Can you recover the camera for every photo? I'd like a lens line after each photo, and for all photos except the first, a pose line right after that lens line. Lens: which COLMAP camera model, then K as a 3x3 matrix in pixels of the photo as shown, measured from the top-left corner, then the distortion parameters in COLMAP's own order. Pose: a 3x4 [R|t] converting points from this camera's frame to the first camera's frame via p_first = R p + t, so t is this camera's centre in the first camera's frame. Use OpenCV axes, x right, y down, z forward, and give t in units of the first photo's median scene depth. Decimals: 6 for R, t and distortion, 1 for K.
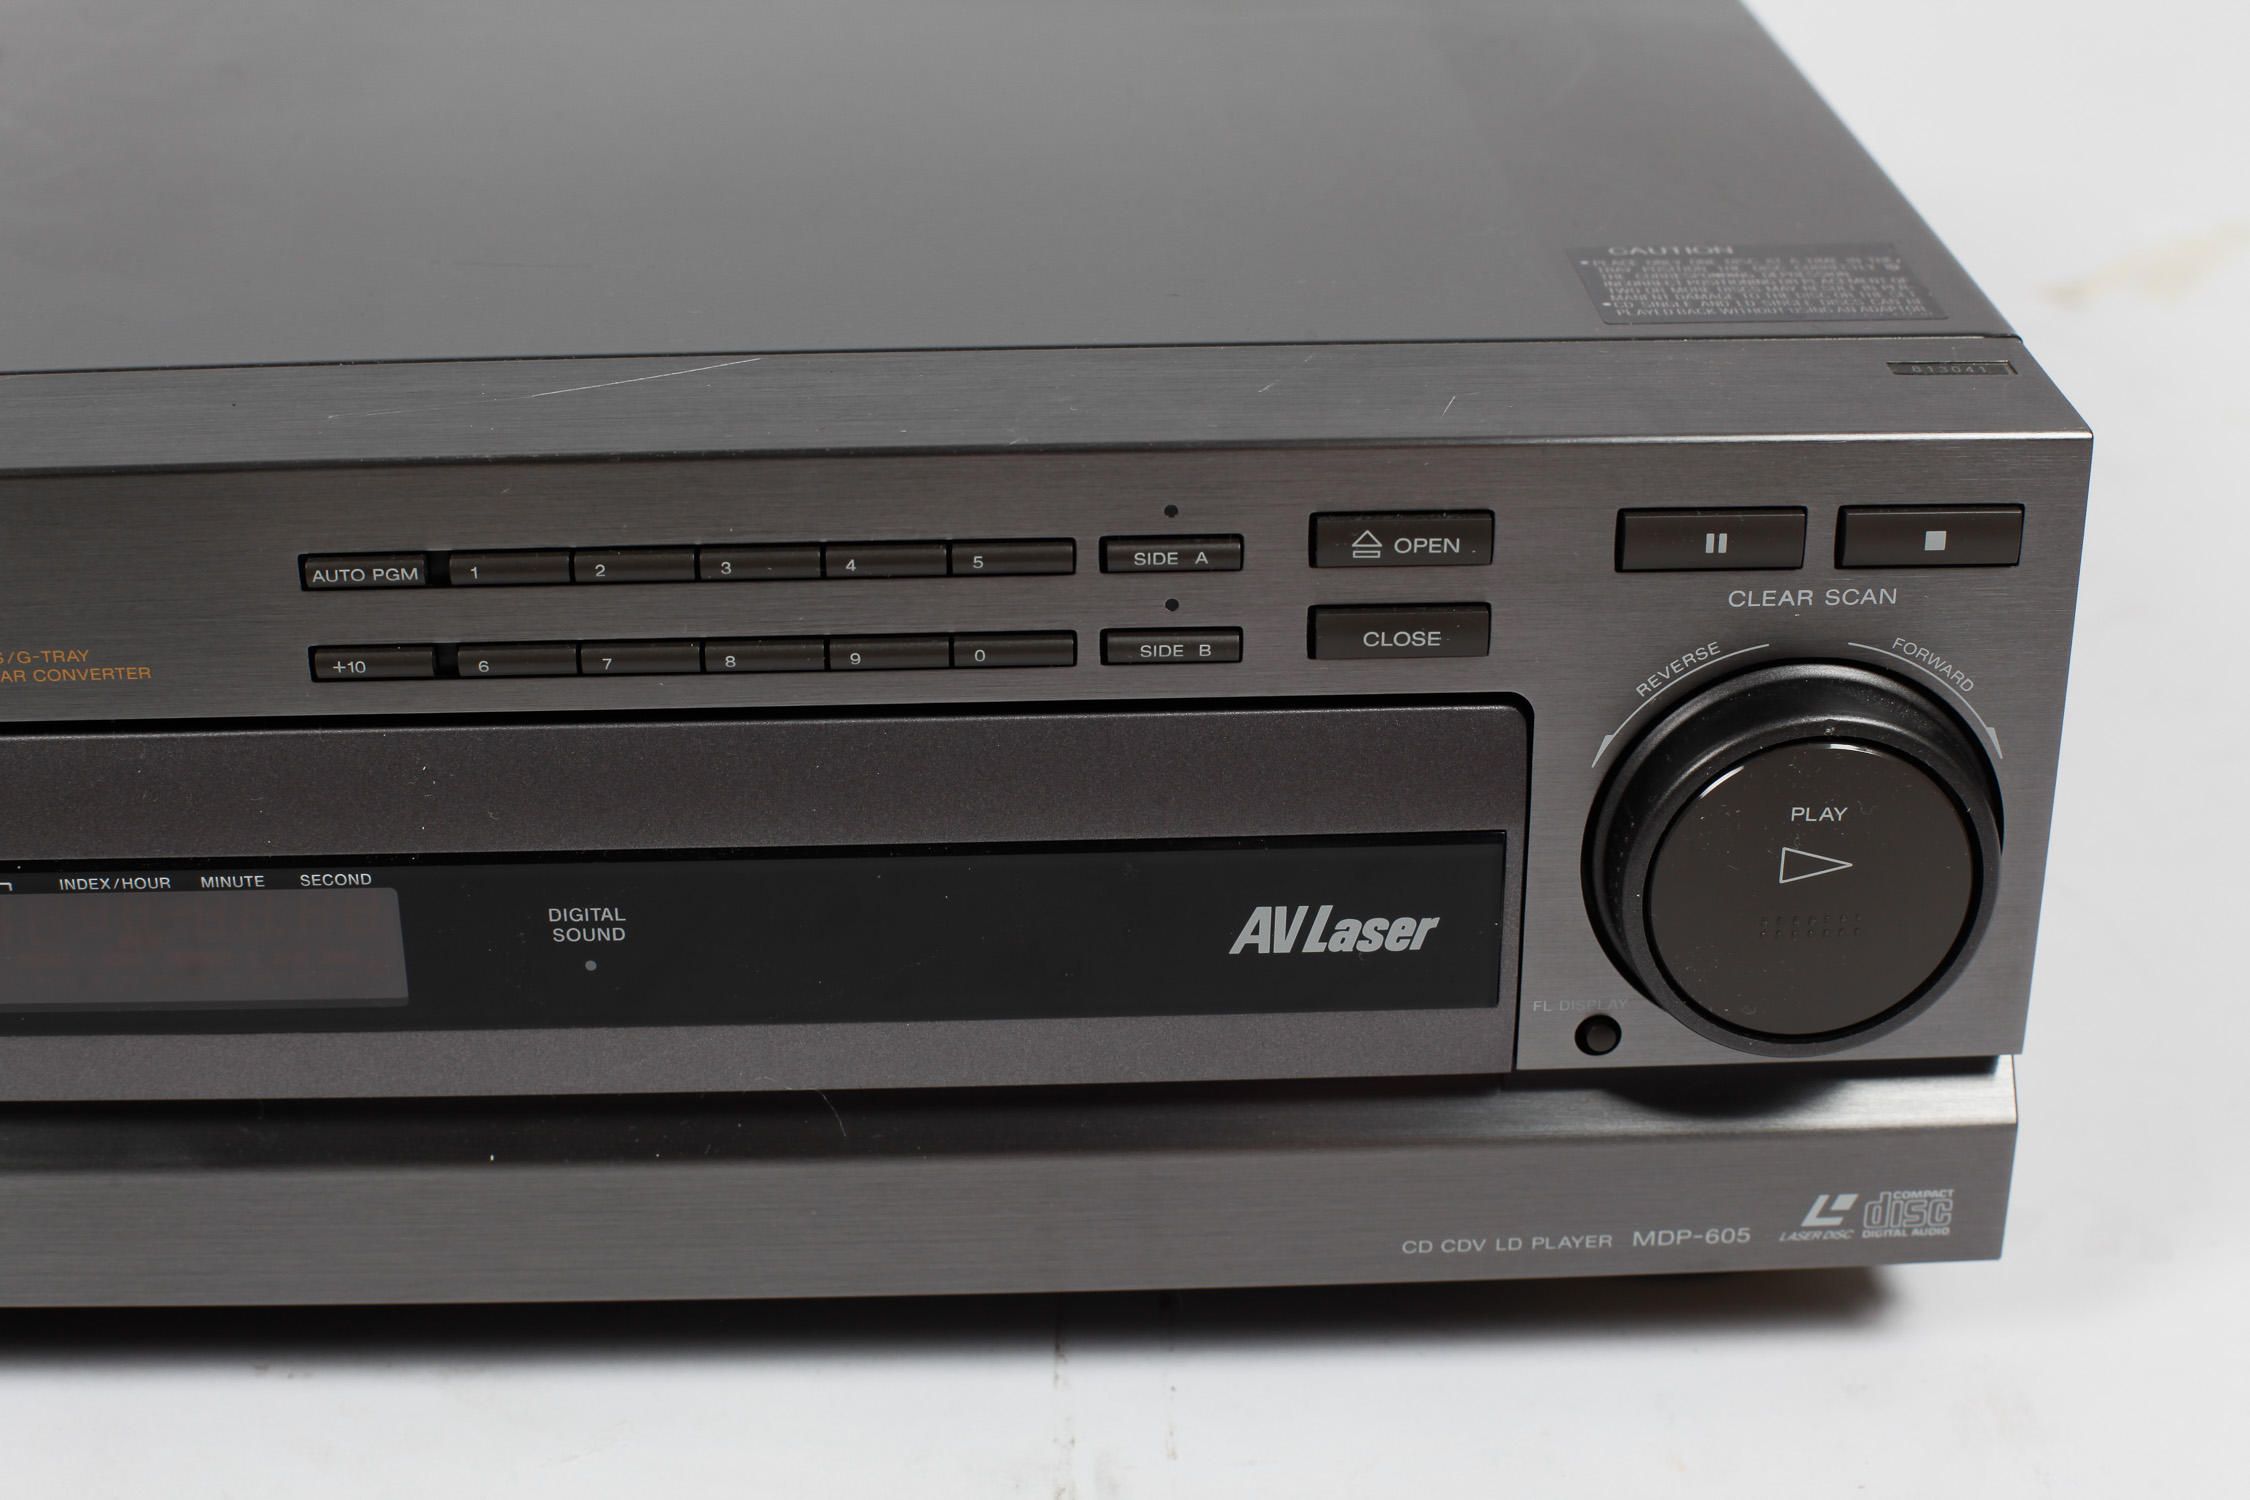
lens RADIAL K [[3234.3, 0, 1135.7], [0, 3234.3, 803.1], [0, 0, 1]] dist [-0.147775, 0.000000]
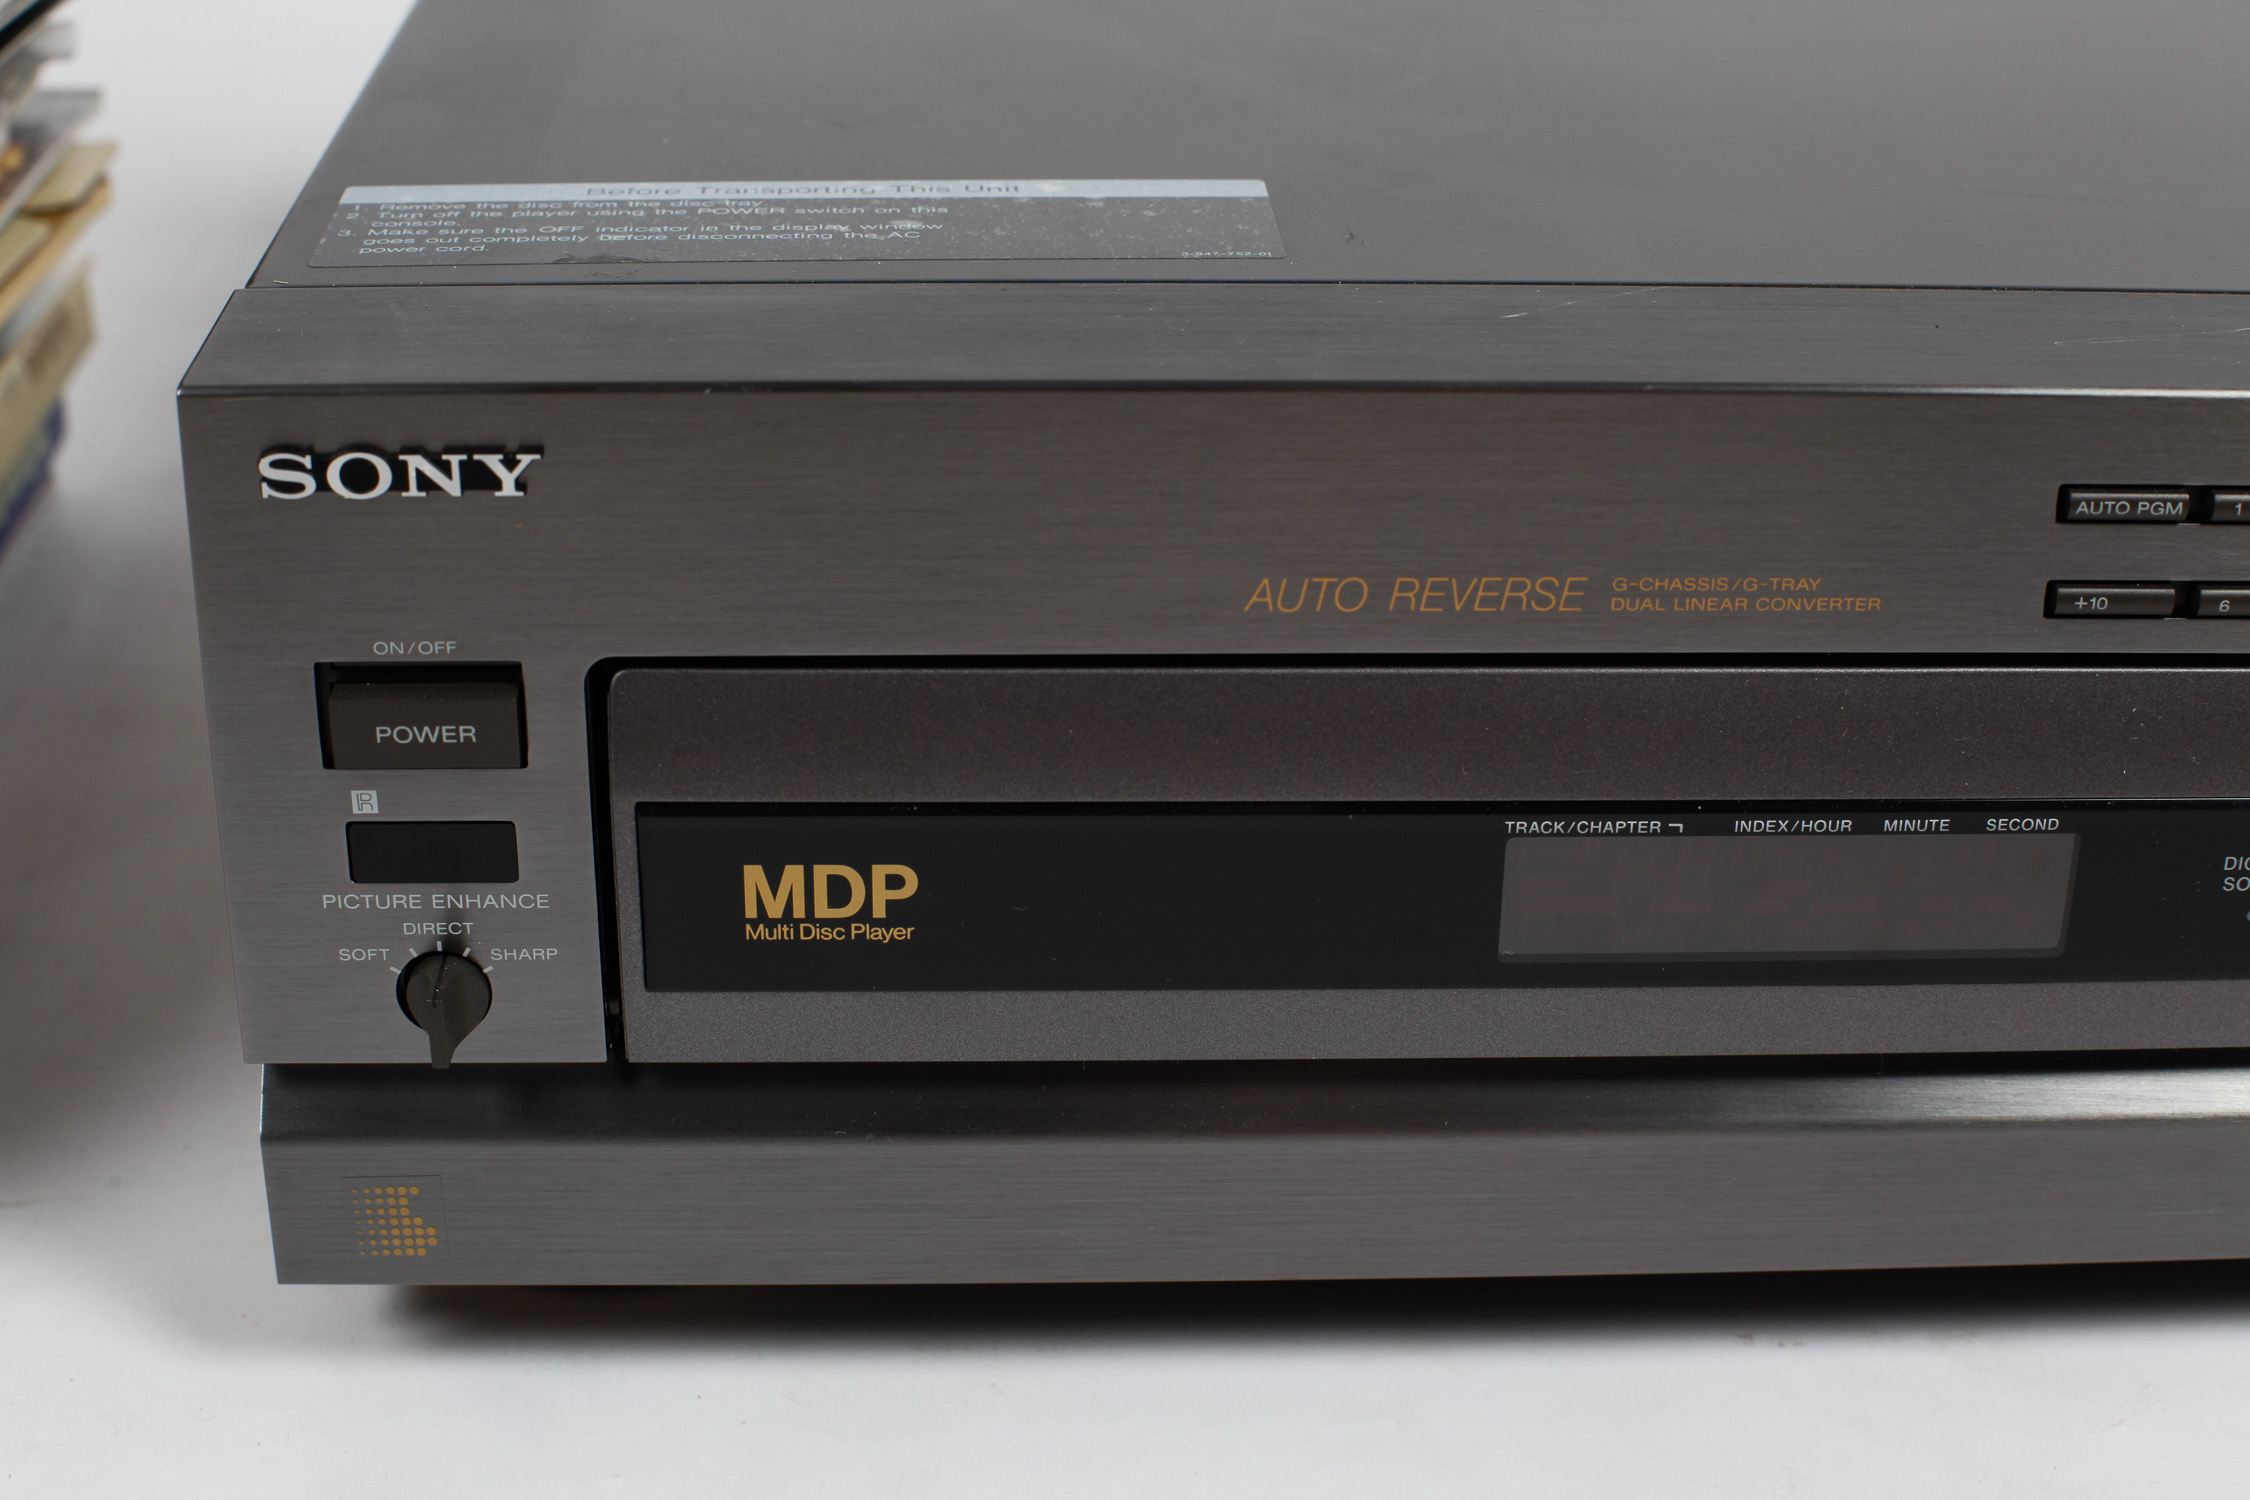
lens RADIAL K [[3429.1, 0, 1141.4], [0, 3429.1, 740.1], [0, 0, 1]] dist [-0.209116, 0.000000]
pose [[0.999662, 0.015789, 0.020633, -0.526146], [-0.015640, 0.999851, -0.007363, 0.010109], [-0.020746, 0.007038, 0.999760, -0.006637]]
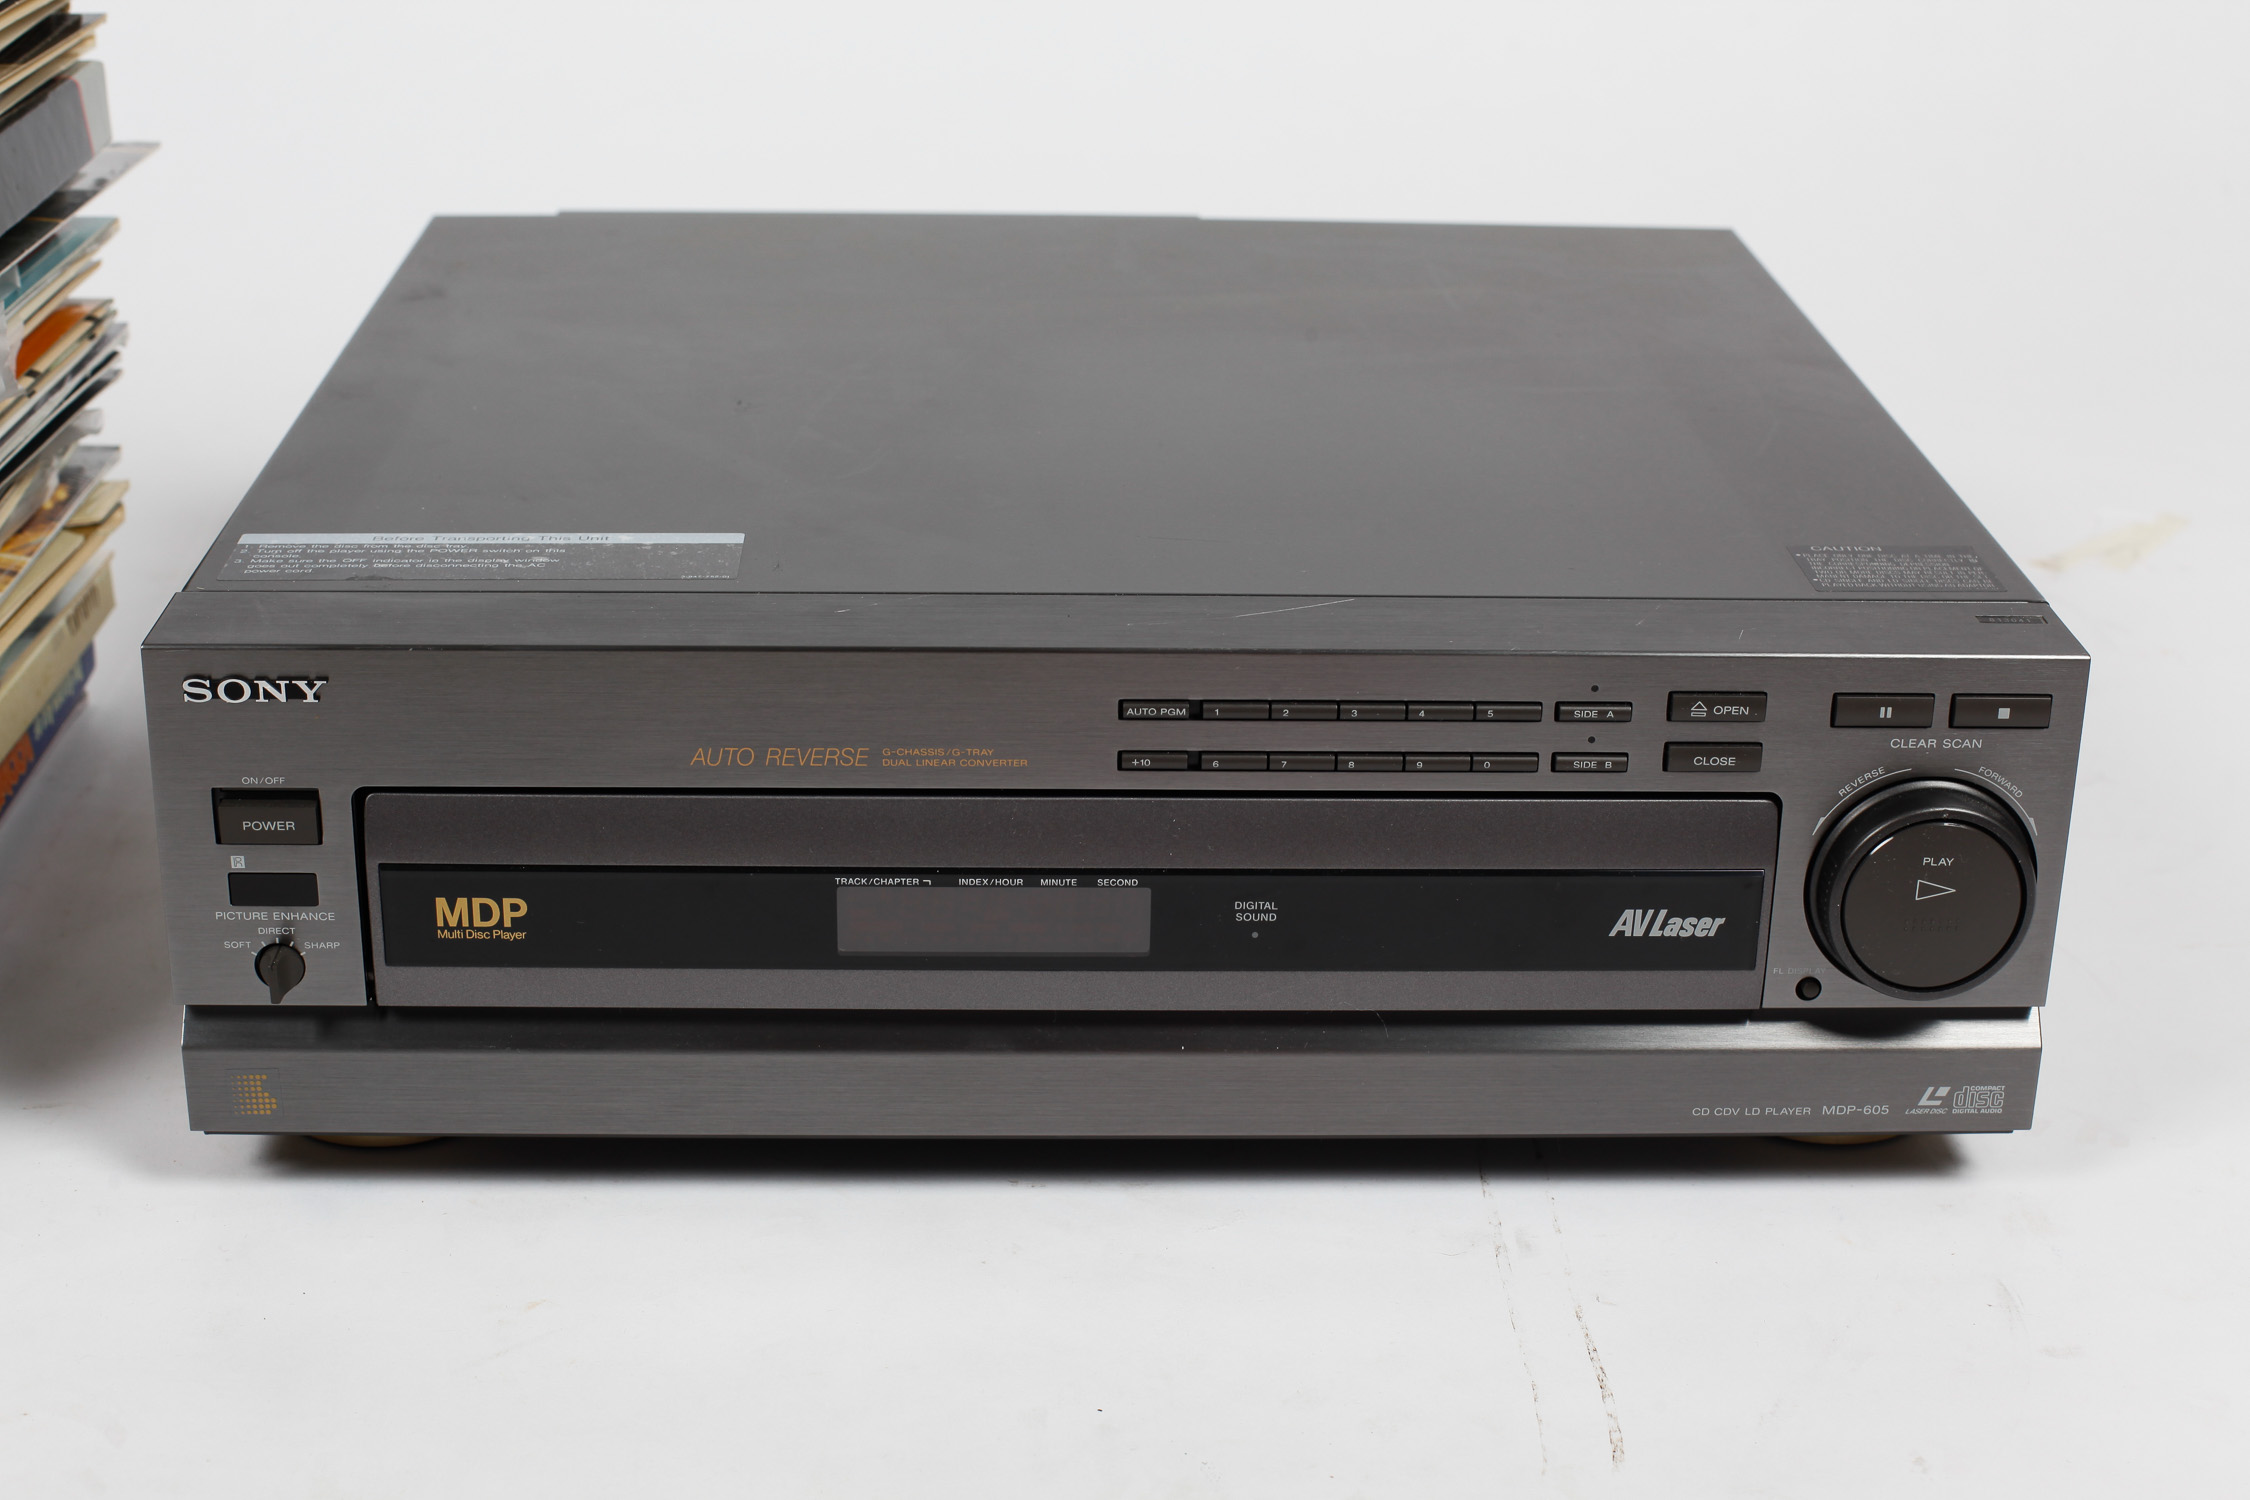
lens RADIAL K [[3234.3, 0, 1118.8], [0, 3234.3, 759.9], [0, 0, 1]] dist [-0.147775, 0.000000]
pose [[0.999650, 0.022979, 0.013126, -0.269715], [-0.022000, 0.997277, -0.070394, 0.081316], [-0.014708, 0.070081, 0.997433, -0.788184]]
